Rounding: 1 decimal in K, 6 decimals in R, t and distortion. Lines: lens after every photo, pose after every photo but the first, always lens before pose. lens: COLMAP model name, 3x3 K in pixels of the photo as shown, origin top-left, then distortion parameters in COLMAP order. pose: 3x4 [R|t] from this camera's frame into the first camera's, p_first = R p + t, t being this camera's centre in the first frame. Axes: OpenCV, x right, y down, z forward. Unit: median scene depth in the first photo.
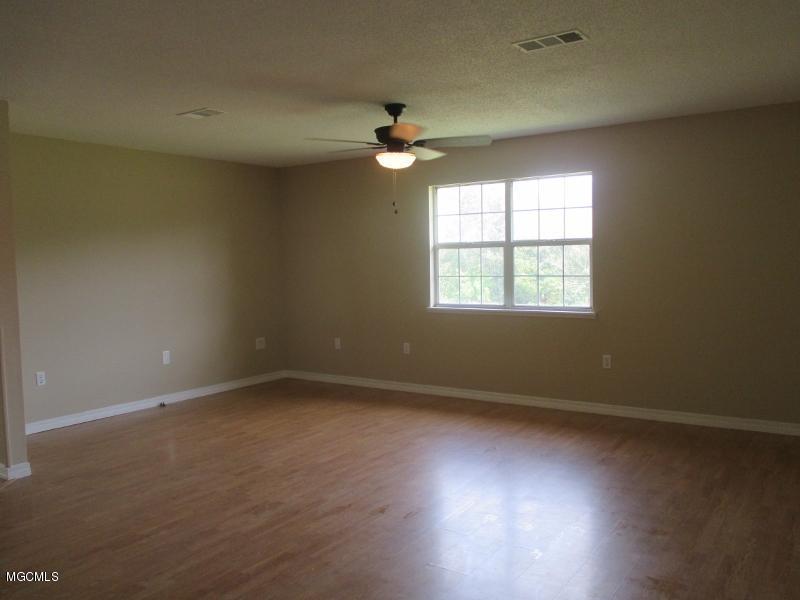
lens RADIAL K [[676.8, 0, 394.6], [0, 676.8, 301.5], [0, 0, 1]] dist [-0.019871, -0.006945]
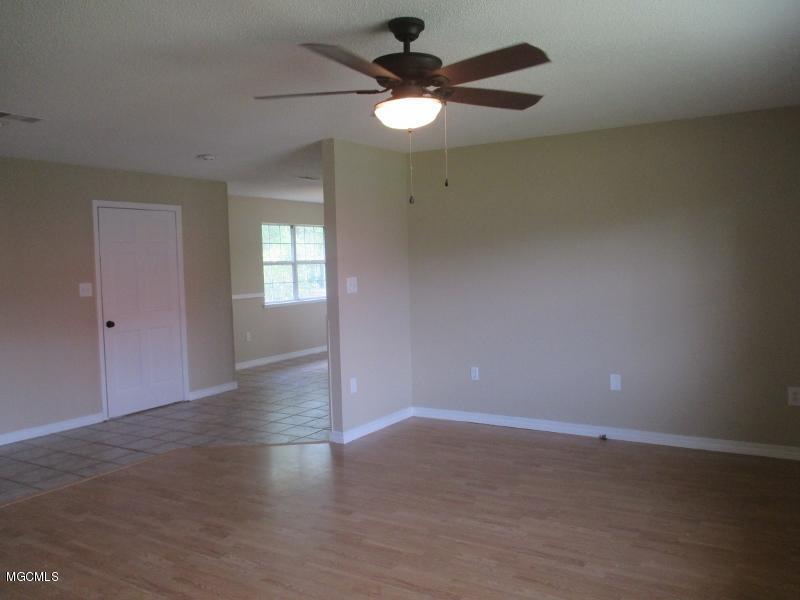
lens RADIAL K [[676.8, 0, 394.6], [0, 676.8, 301.5], [0, 0, 1]] dist [-0.019871, -0.006945]
pose [[0.020478, 0.075269, -0.996953, 0.616203], [-0.033608, 0.996650, 0.074556, -0.085629], [0.999225, 0.031979, 0.022939, 0.997717]]
